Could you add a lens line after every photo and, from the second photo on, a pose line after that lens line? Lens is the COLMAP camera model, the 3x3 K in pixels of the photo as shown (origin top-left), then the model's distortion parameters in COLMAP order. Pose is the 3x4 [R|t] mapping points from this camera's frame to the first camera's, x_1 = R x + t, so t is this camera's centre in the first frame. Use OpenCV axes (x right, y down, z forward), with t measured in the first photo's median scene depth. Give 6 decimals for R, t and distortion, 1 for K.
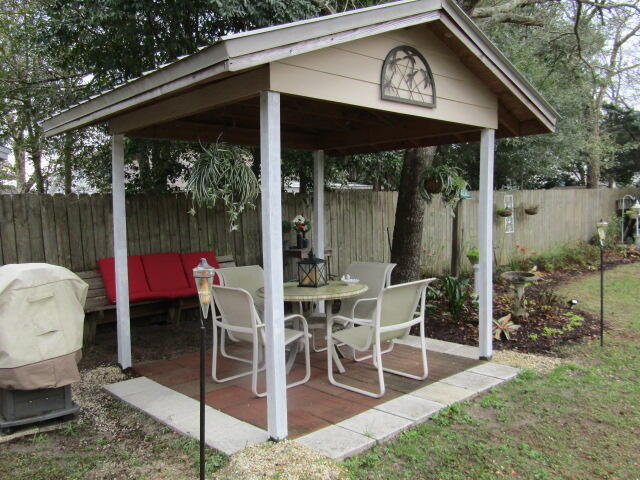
lens RADIAL K [[555.9, 0, 322.6], [0, 555.9, 237.5], [0, 0, 1]] dist [0.003466, -0.001867]
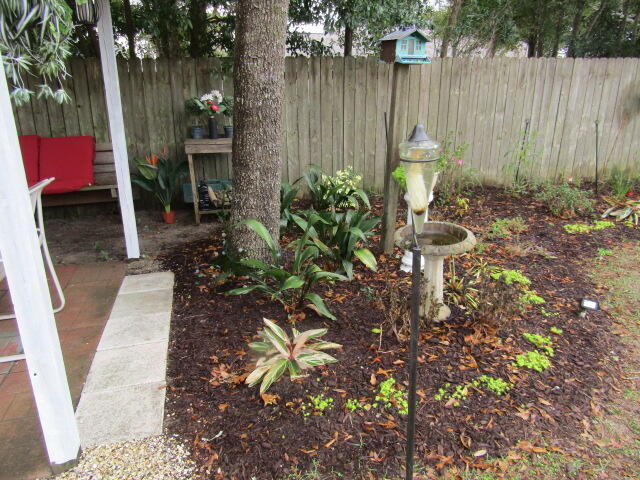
lens RADIAL K [[455.0, 0, 318.0], [0, 455.0, 239.4], [0, 0, 1]] dist [-0.009106, 0.004679]
pose [[0.884234, 0.163315, -0.437559, 0.707883], [-0.038619, 0.959229, 0.279980, -0.049070], [0.465444, -0.230670, 0.854490, 1.043692]]
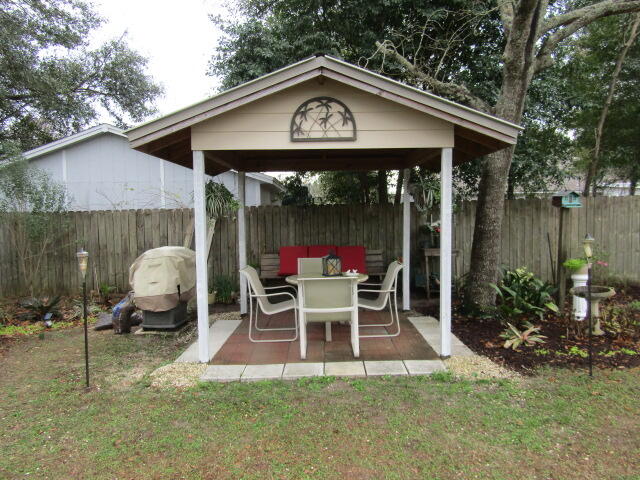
lens RADIAL K [[455.0, 0, 317.6], [0, 455.0, 238.3], [0, 0, 1]] dist [-0.009106, 0.004679]
pose [[0.724516, 0.044510, -0.687819, 0.882645], [-0.032741, 0.999009, 0.030160, -0.043729], [0.688480, 0.000668, 0.725255, 0.218100]]
